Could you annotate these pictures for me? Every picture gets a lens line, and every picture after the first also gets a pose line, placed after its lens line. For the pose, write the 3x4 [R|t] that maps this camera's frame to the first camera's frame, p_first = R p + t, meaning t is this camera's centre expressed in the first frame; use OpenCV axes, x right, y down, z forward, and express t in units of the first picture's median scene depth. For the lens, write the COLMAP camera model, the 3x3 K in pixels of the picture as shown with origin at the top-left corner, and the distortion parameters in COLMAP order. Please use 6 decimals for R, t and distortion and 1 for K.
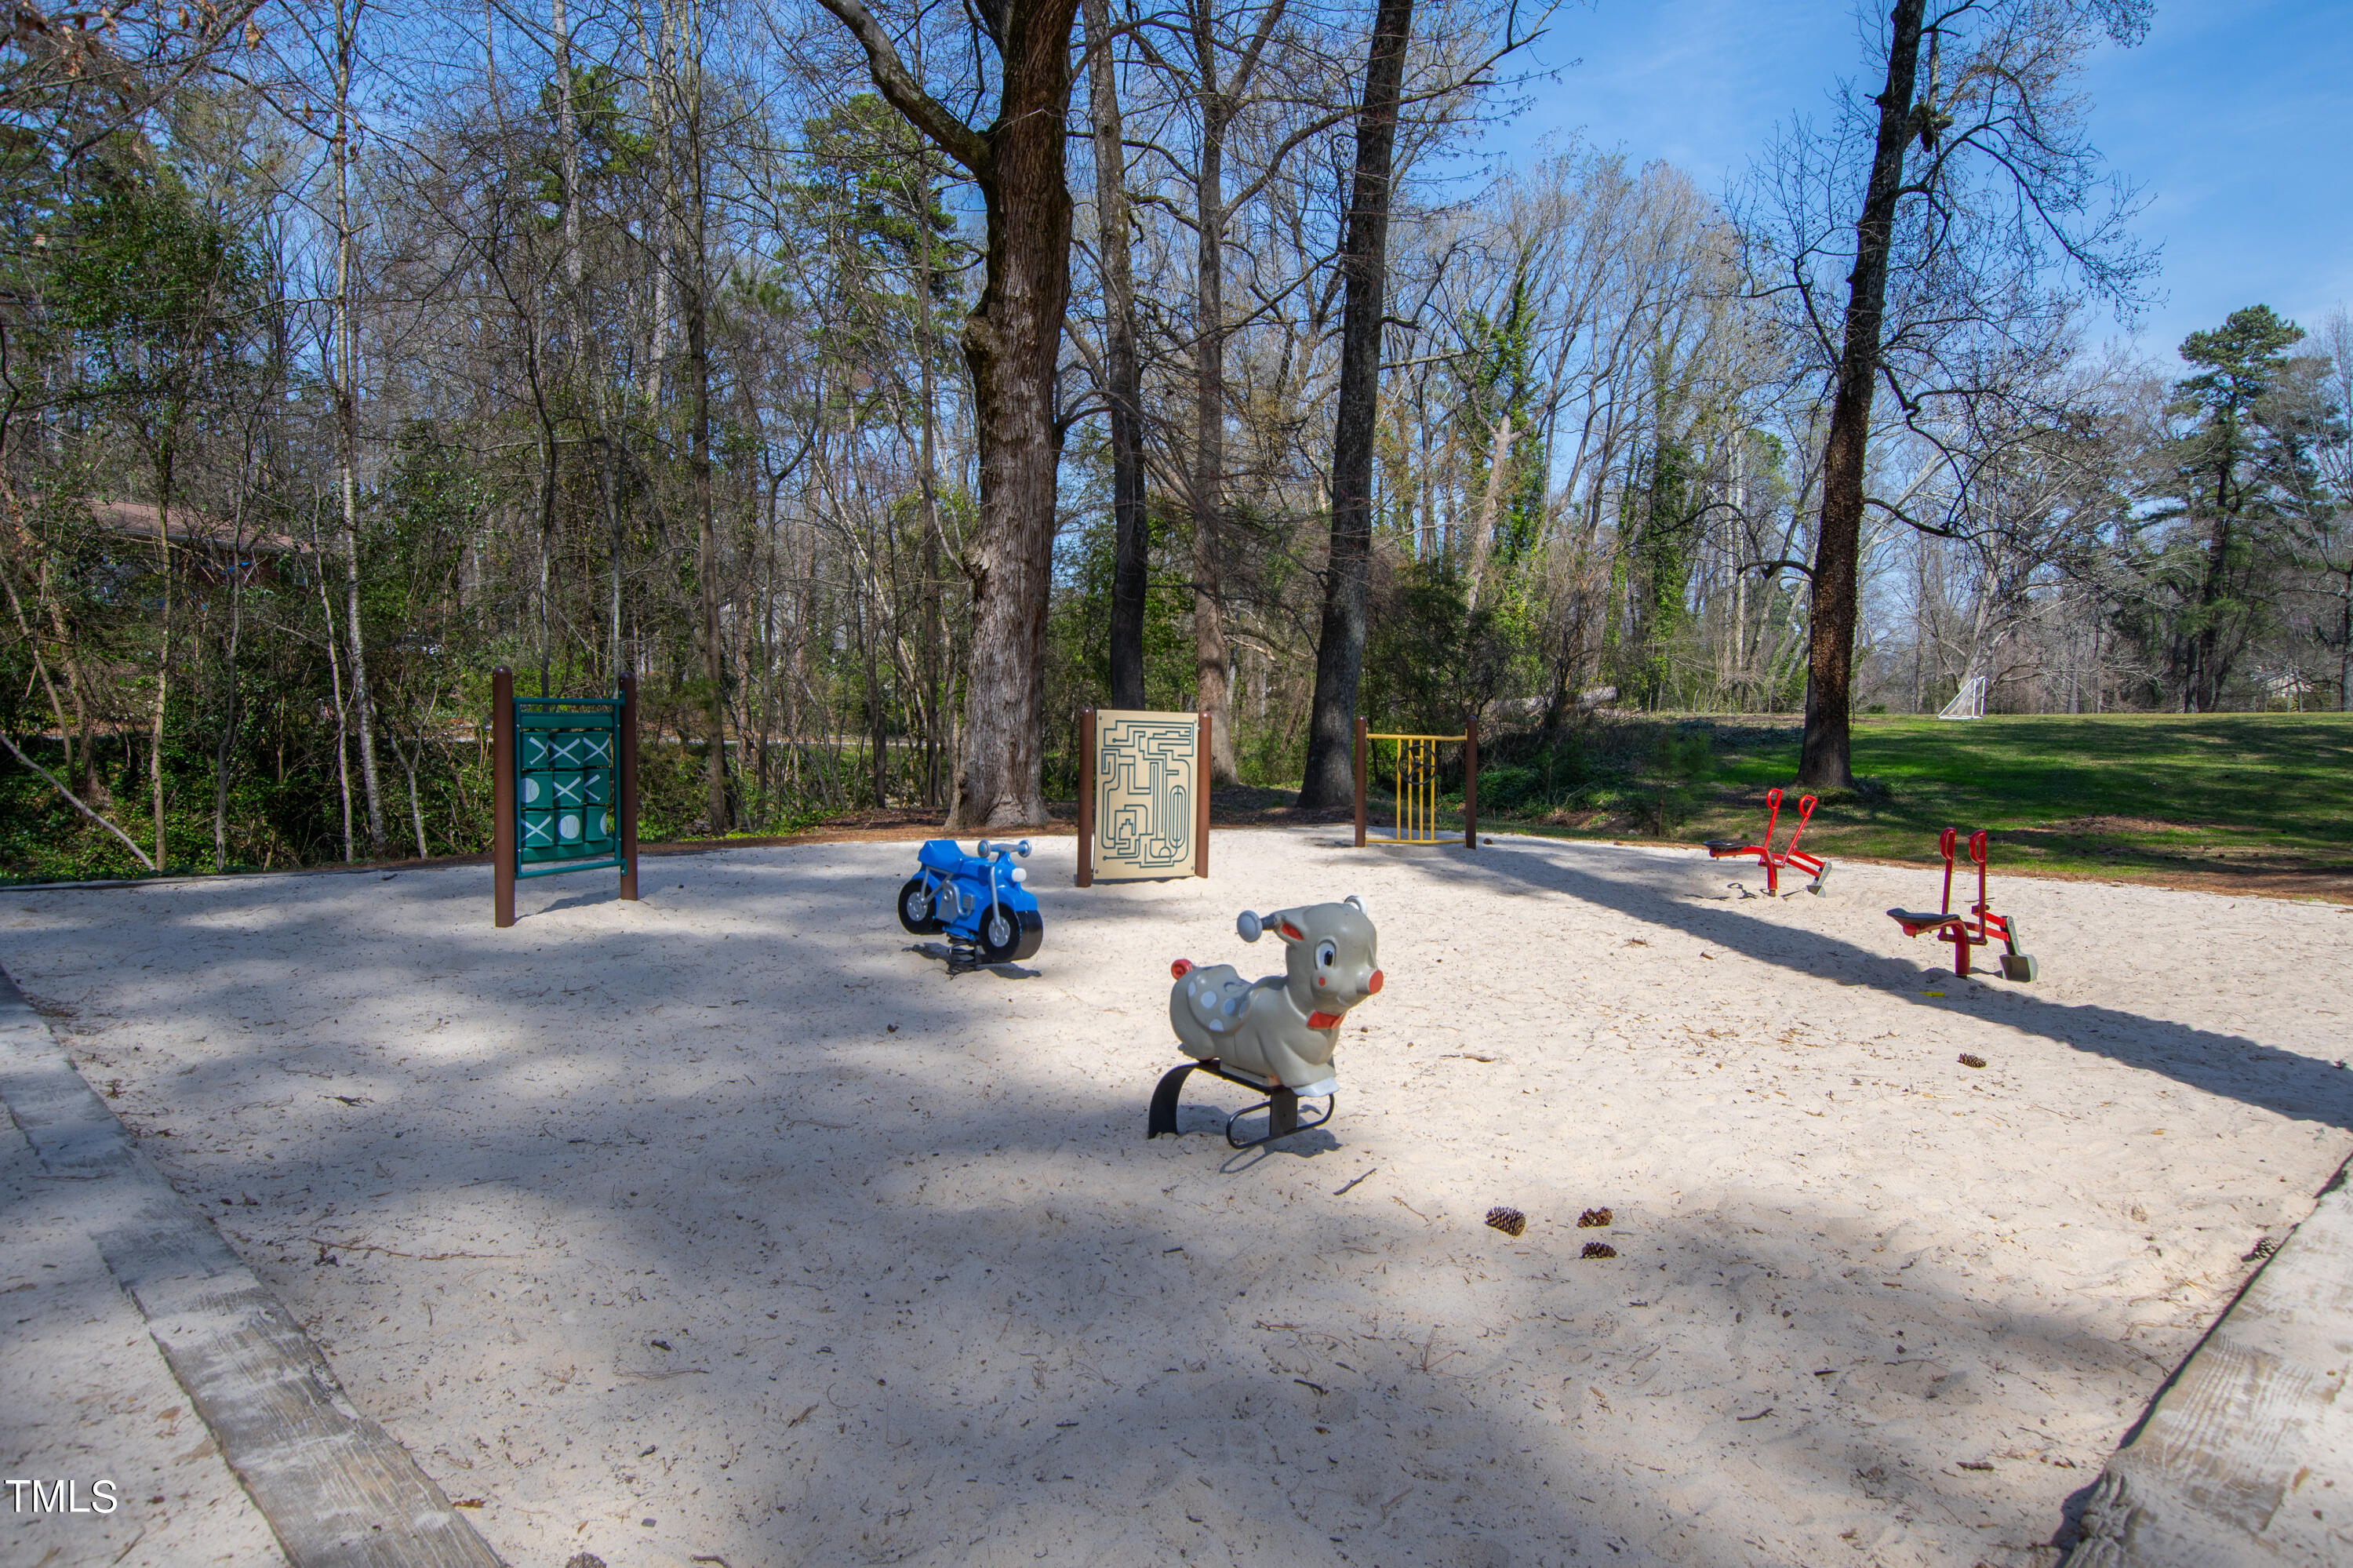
lens RADIAL K [[1383.3, 0, 1177.4], [0, 1383.3, 786.7], [0, 0, 1]] dist [-0.002067, 0.000188]
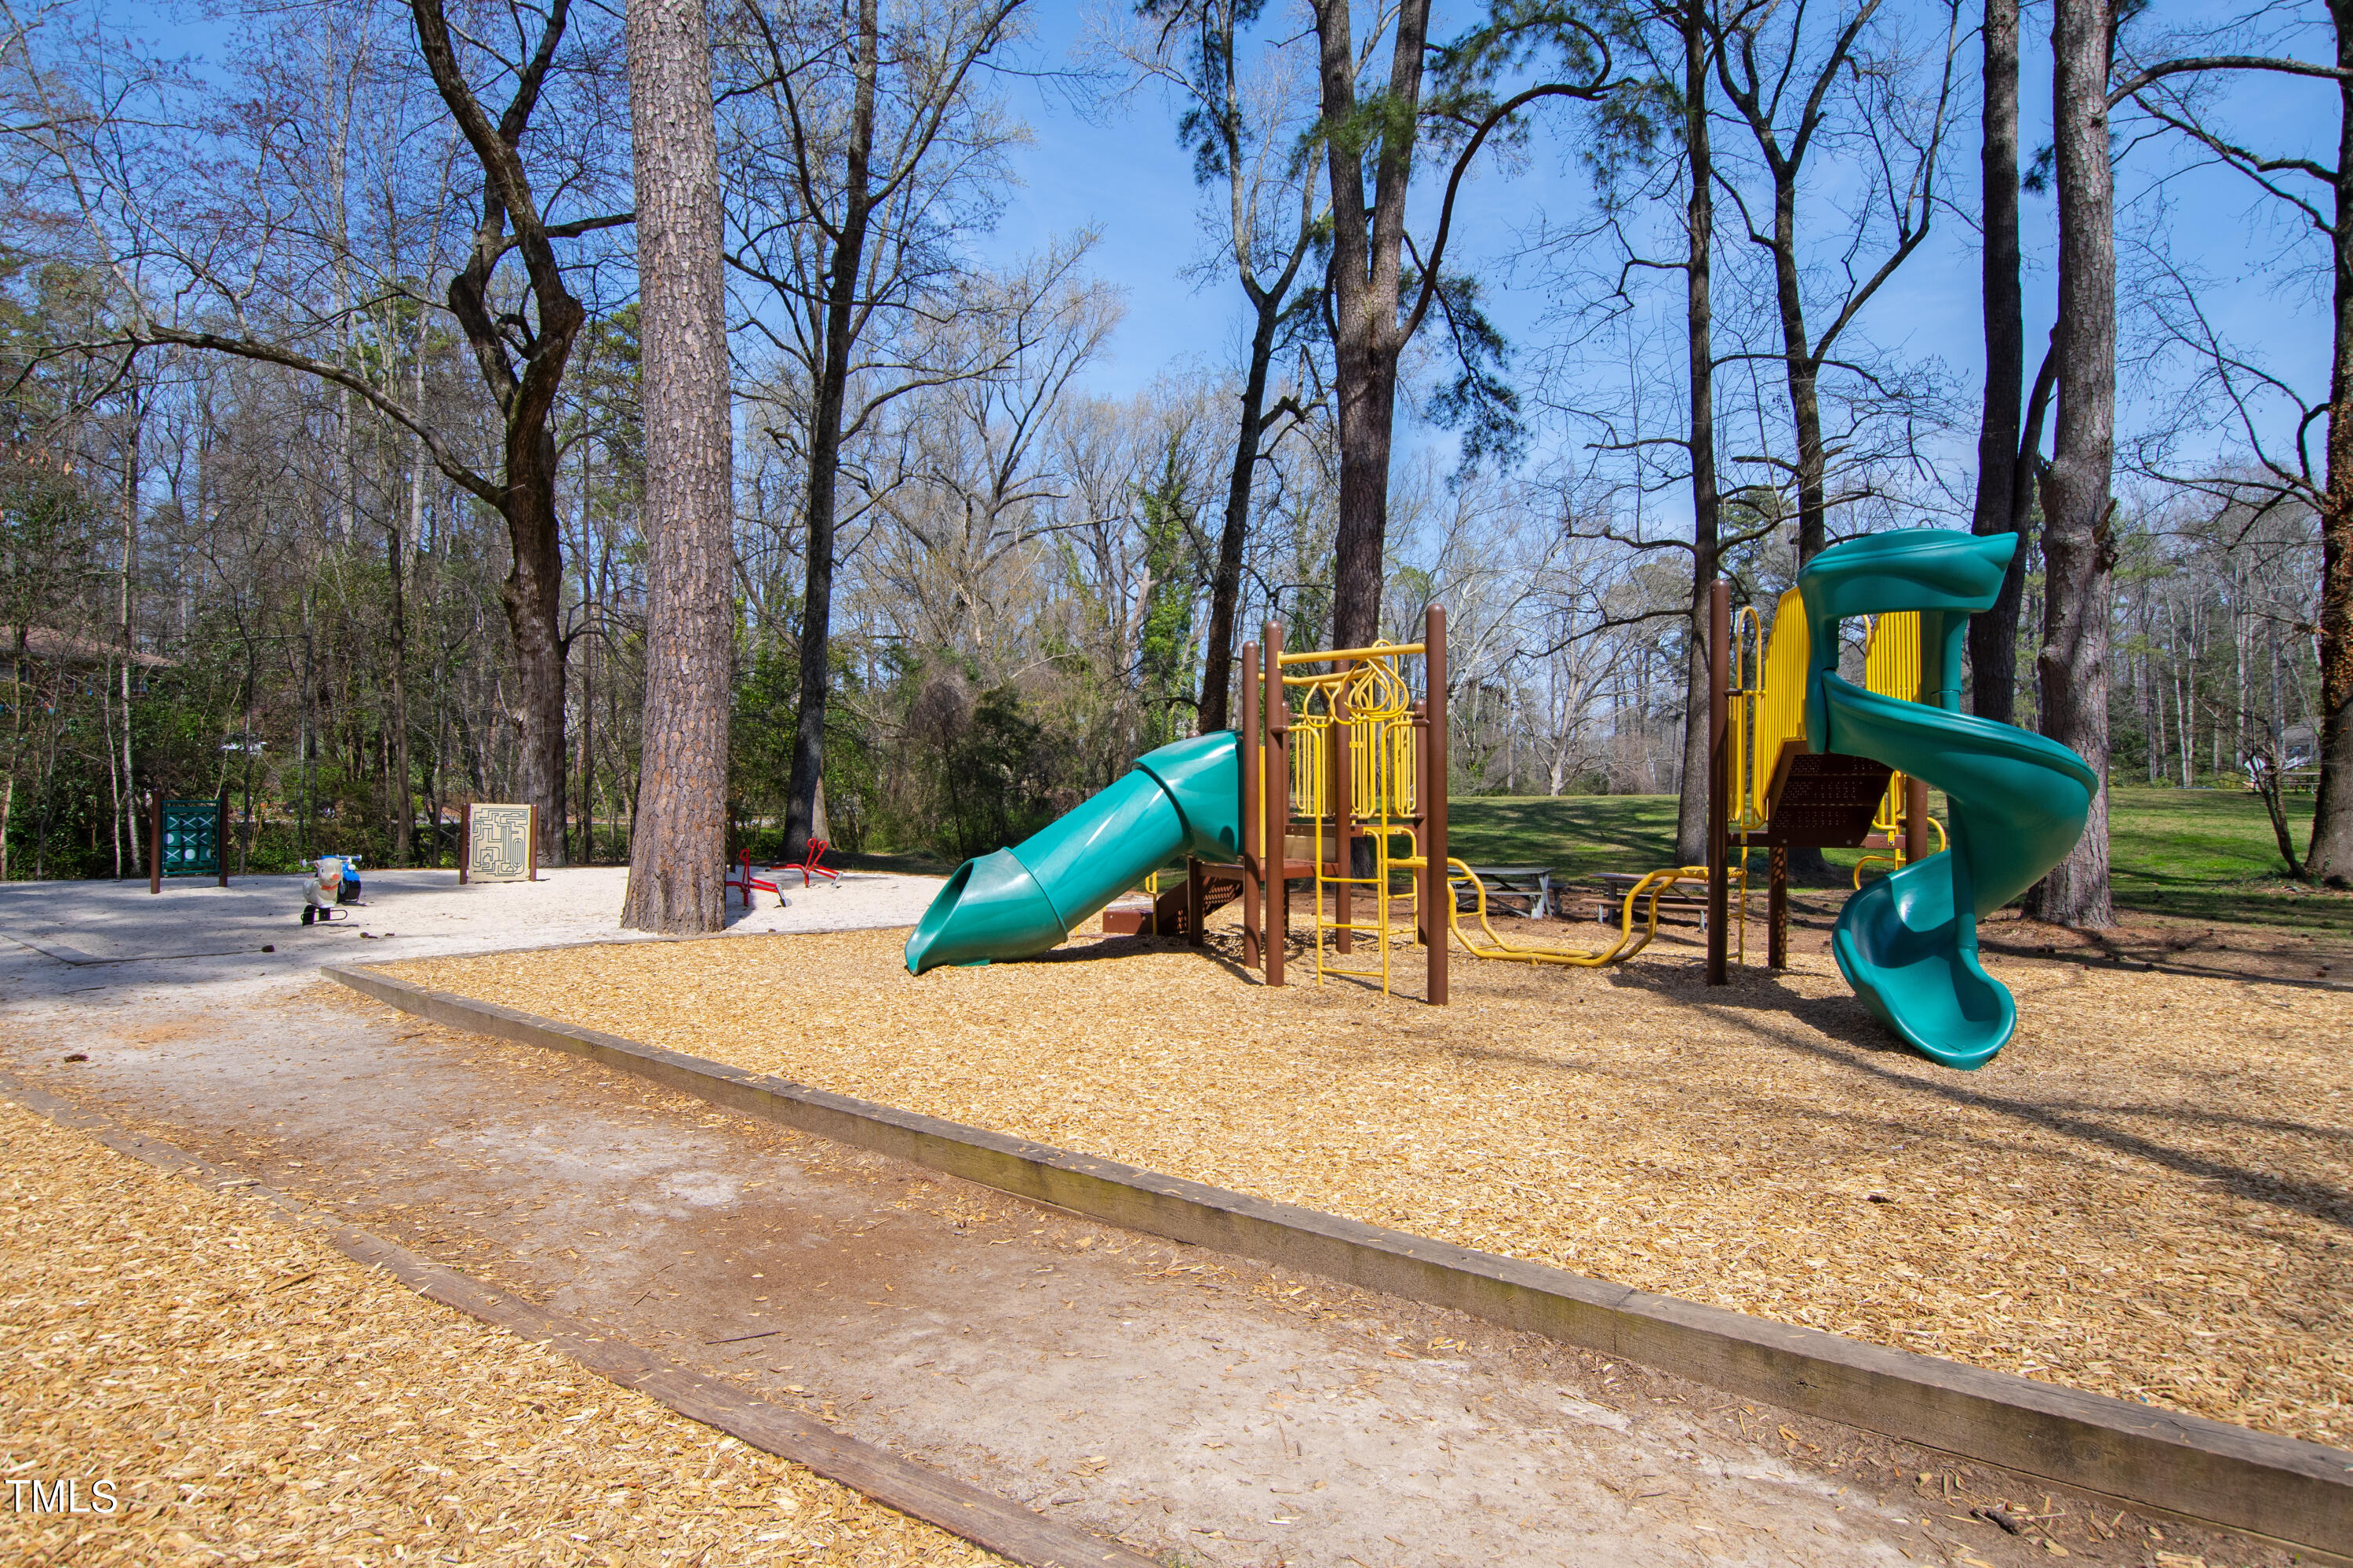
lens RADIAL K [[1308.1, 0, 1176.1], [0, 1308.1, 782.4], [0, 0, 1]] dist [0.000028, -0.000055]
pose [[0.995564, -0.000935, 0.094082, 0.548966], [0.006785, 0.998061, -0.061879, 0.029729], [-0.093841, 0.062243, 0.993640, -0.743009]]
